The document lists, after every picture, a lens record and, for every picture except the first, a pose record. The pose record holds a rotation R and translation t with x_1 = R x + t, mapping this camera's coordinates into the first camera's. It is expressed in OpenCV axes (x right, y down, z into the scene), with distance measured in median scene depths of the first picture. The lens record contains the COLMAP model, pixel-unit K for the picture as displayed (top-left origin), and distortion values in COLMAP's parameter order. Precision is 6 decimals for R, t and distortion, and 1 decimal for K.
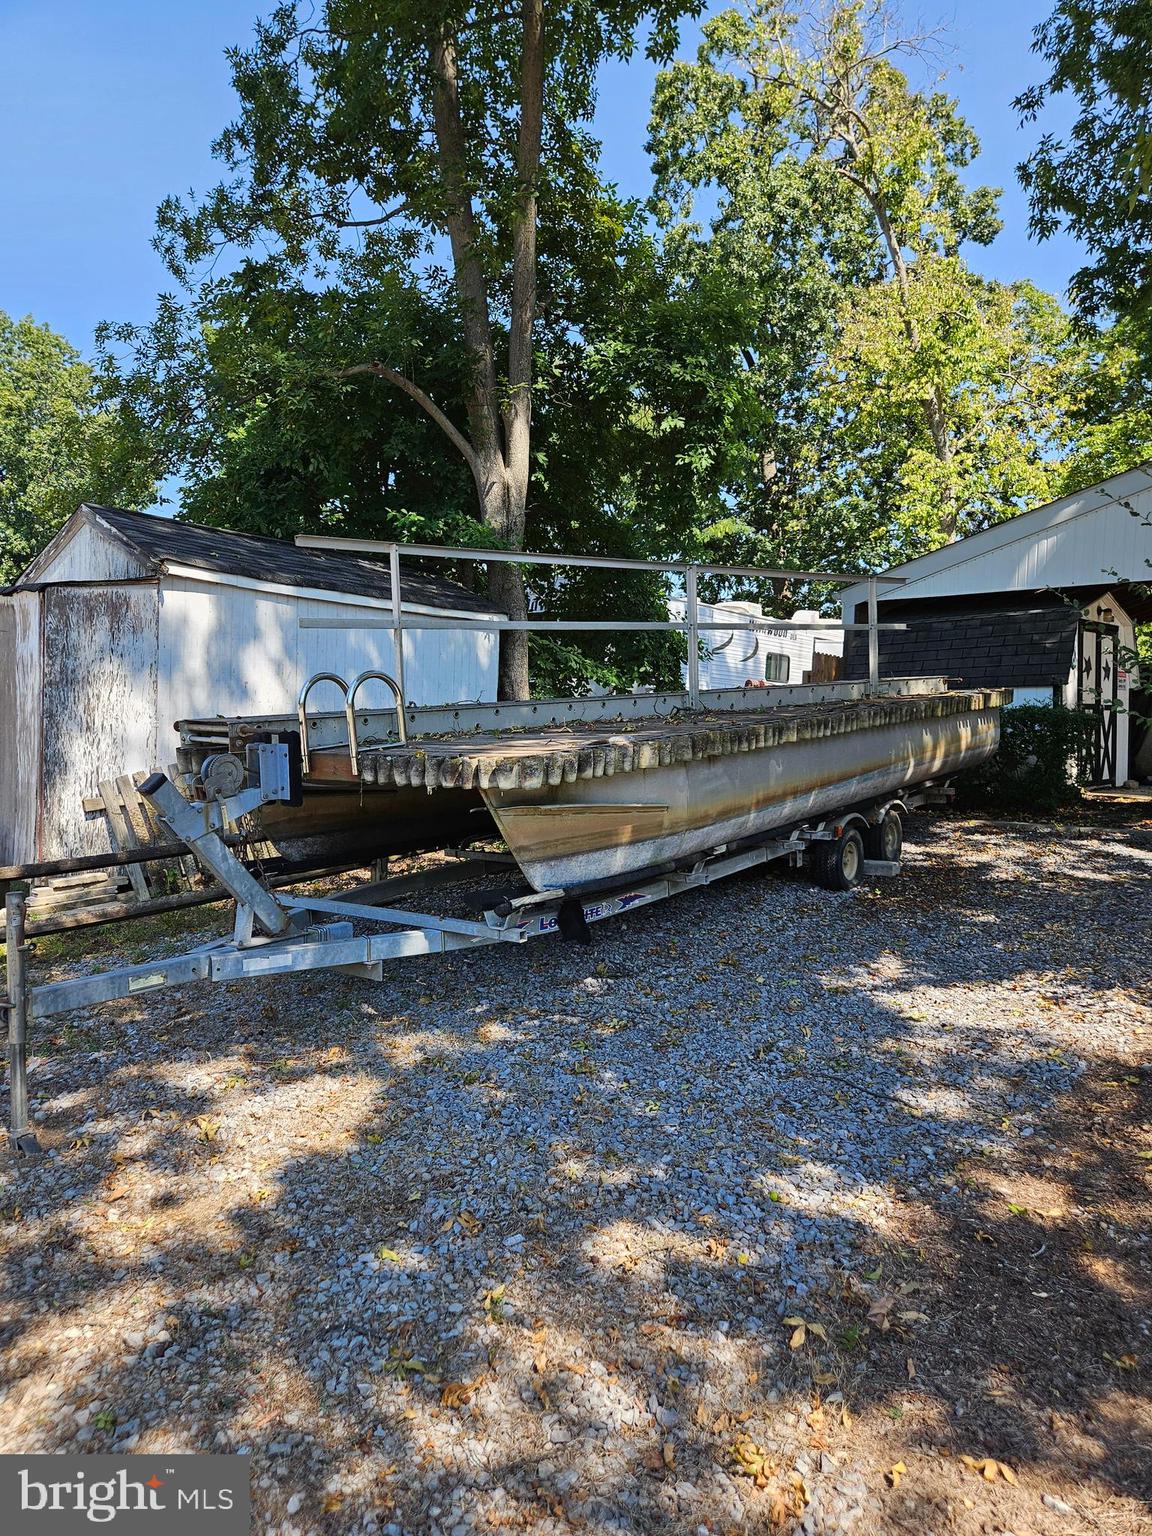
lens RADIAL K [[1041.2, 0, 576.0], [0, 1041.2, 768.0], [0, 0, 1]] dist [0.078848, -0.057549]
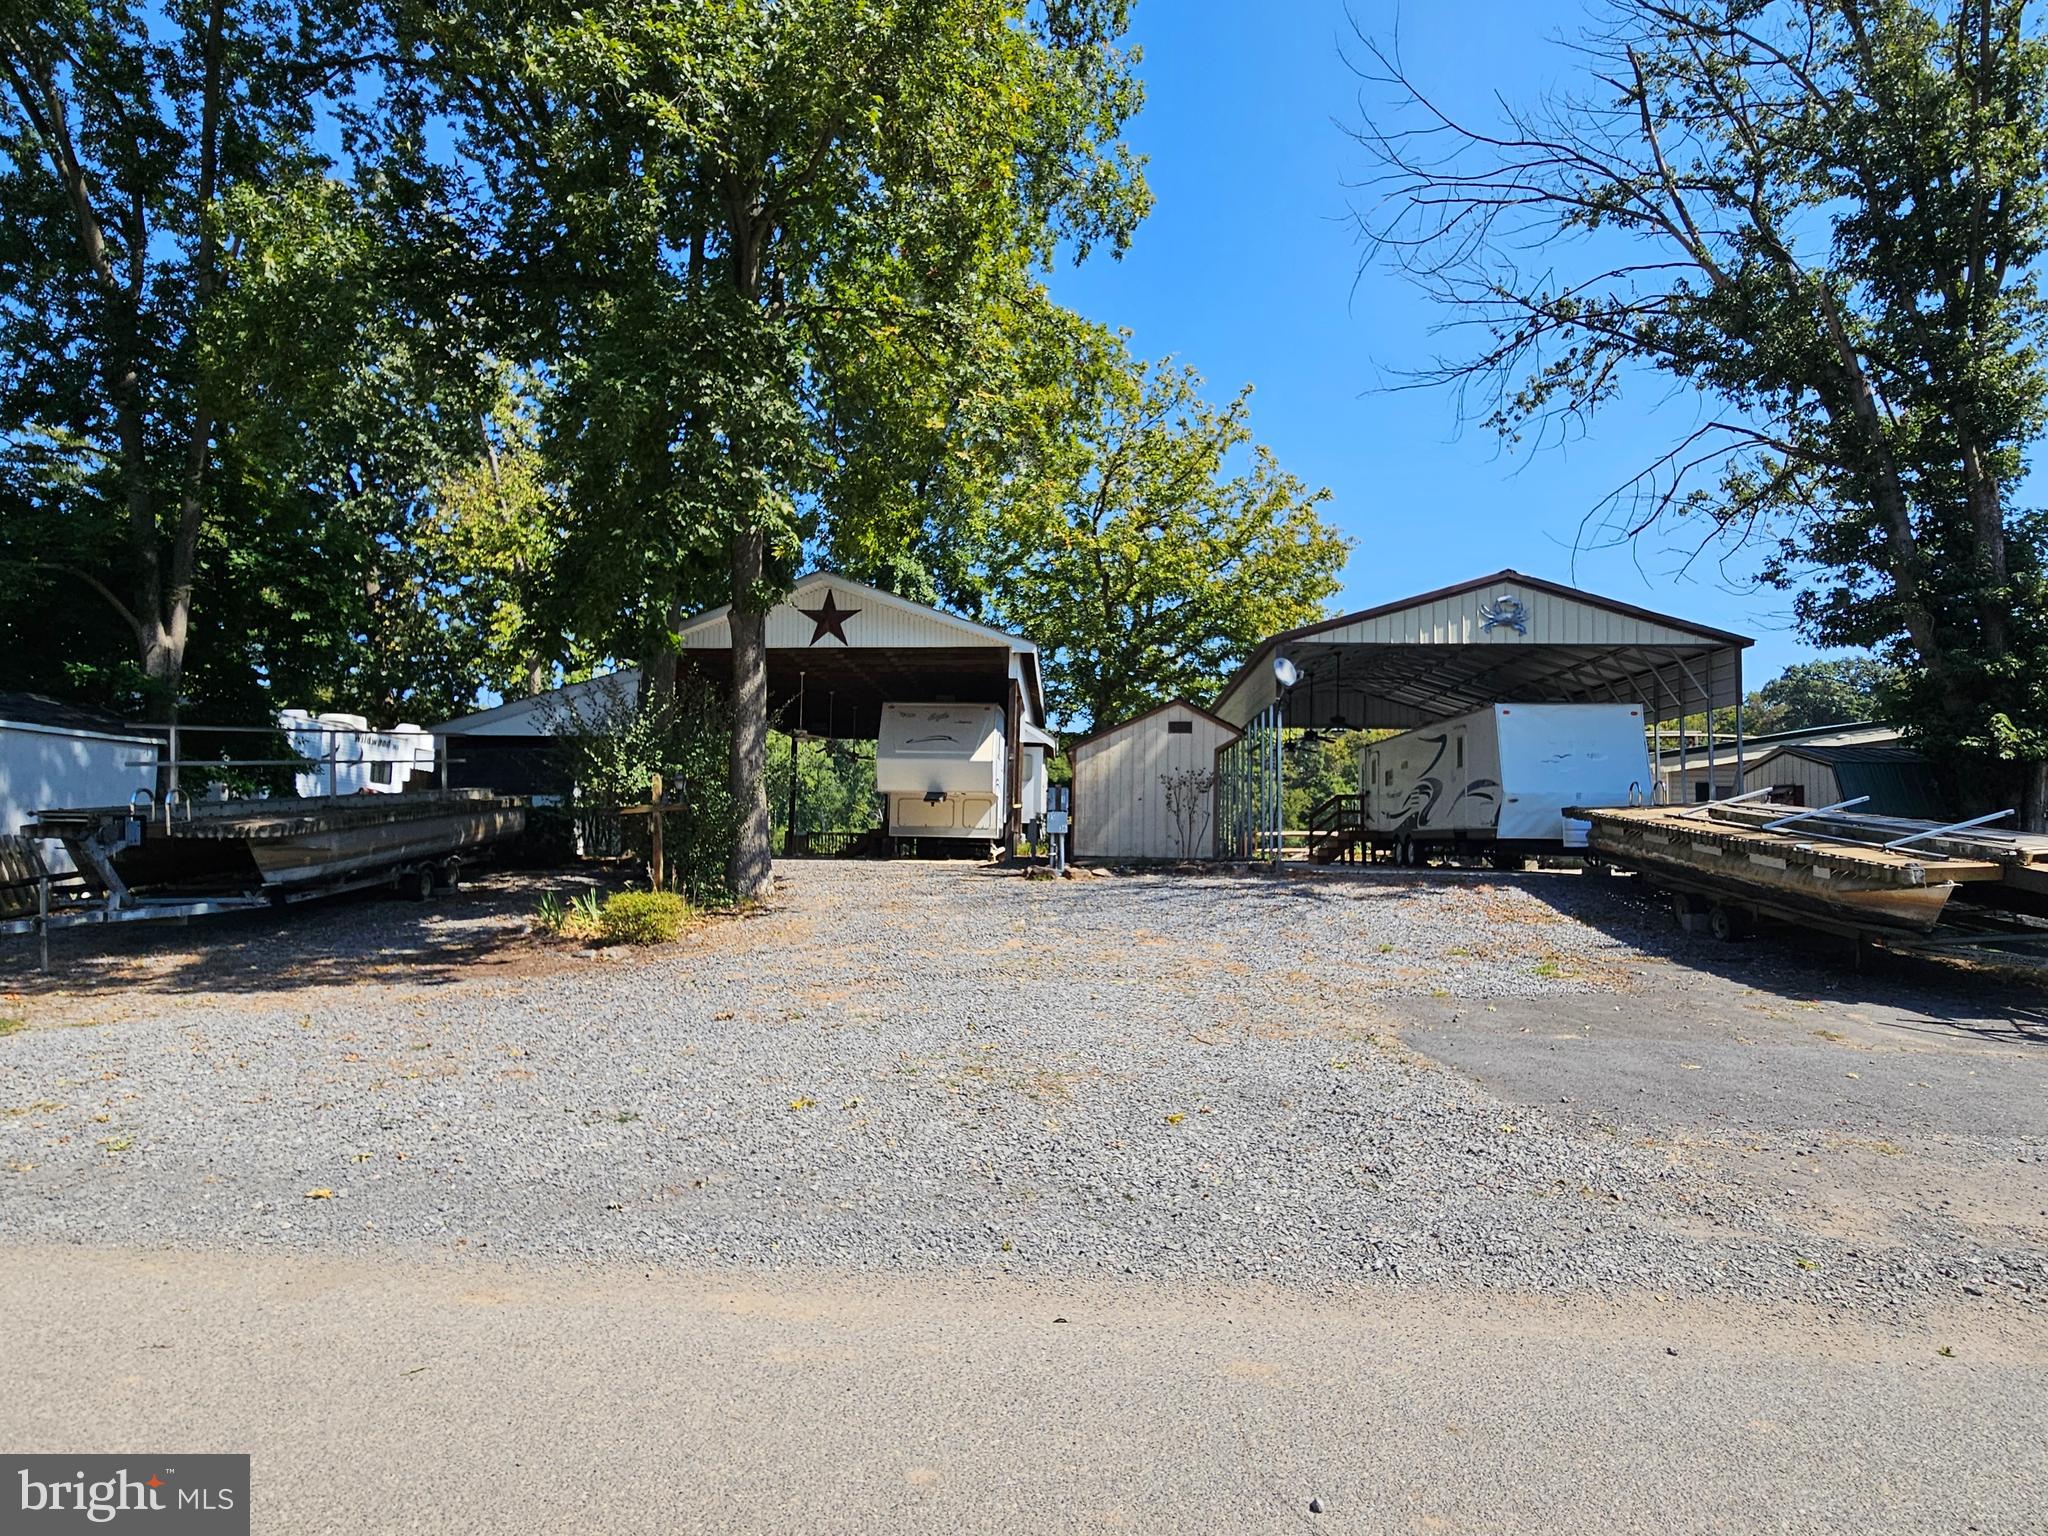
lens RADIAL K [[1102.8, 0, 1024.0], [0, 1102.8, 768.0], [0, 0, 1]] dist [-0.002448, -0.000166]
pose [[0.750559, 0.027934, 0.660212, -0.160462], [0.033269, 0.996242, -0.079972, 0.045387], [-0.659965, 0.081988, 0.746809, -0.788751]]
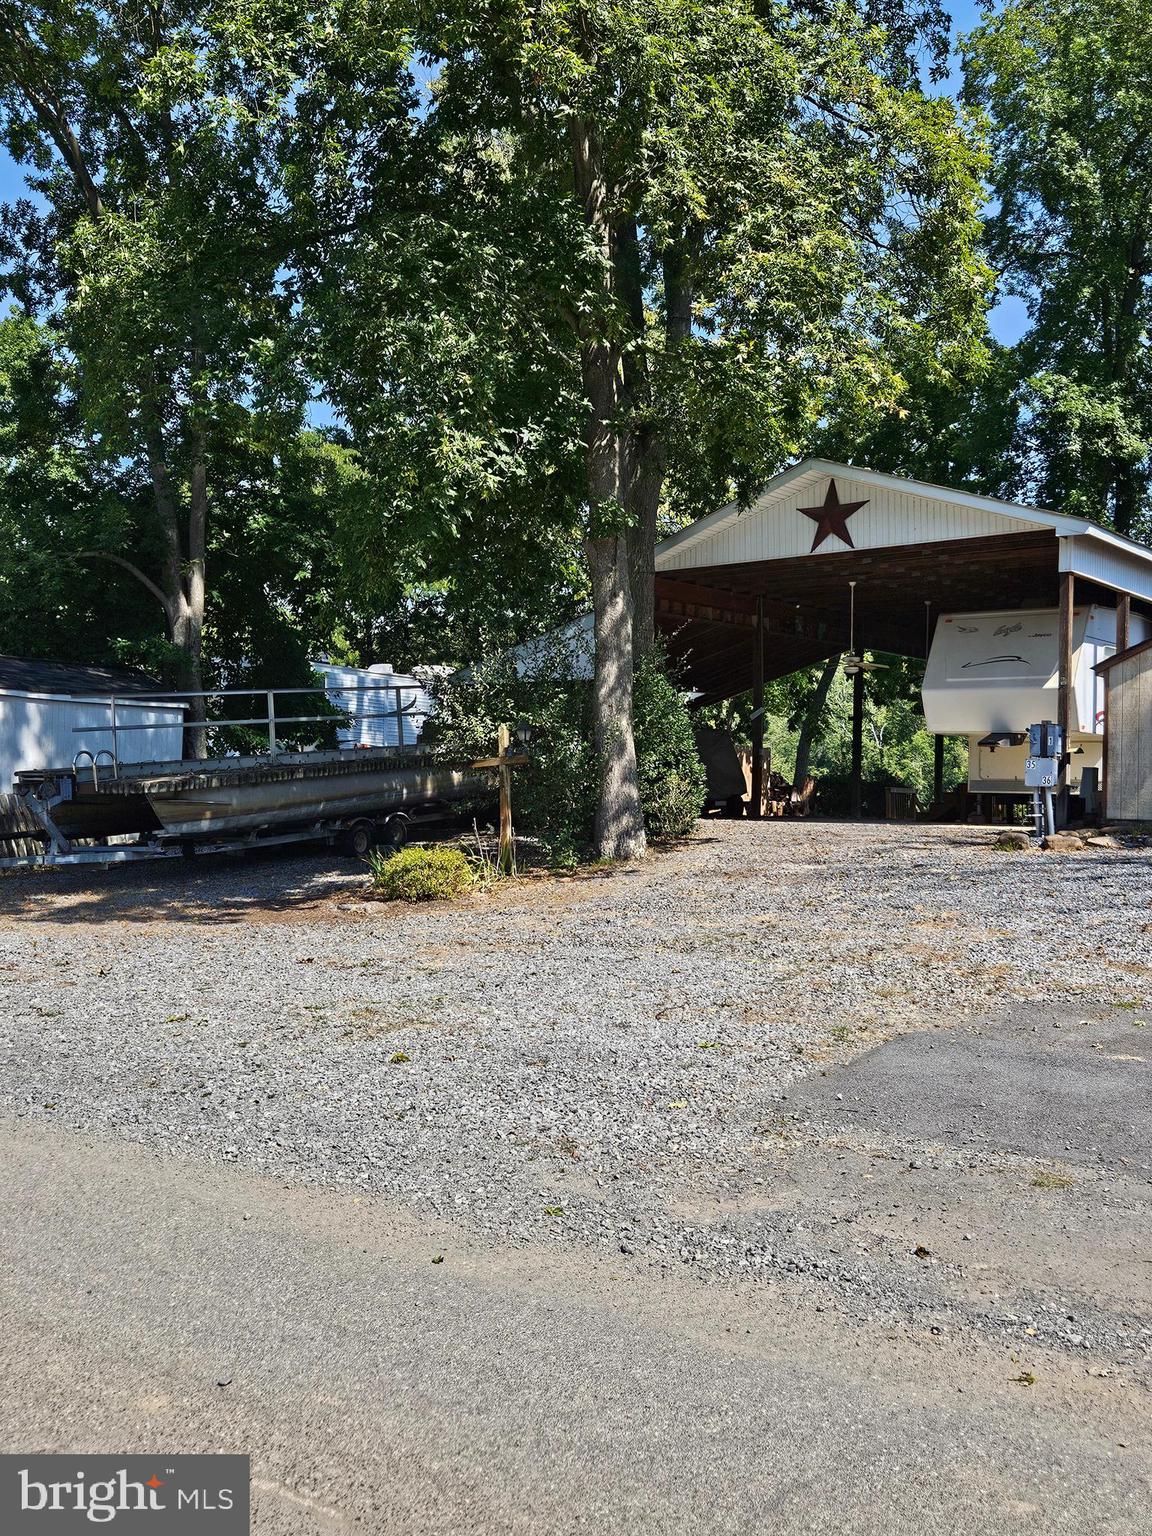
lens RADIAL K [[1535.6, 0, 576.0], [0, 1535.6, 768.0], [0, 0, 1]] dist [-0.004896, -0.013131]
pose [[0.992463, -0.013900, 0.121755, 0.198537], [0.020226, 0.998500, -0.050878, 0.066057], [-0.120865, 0.052958, 0.991255, -1.149873]]
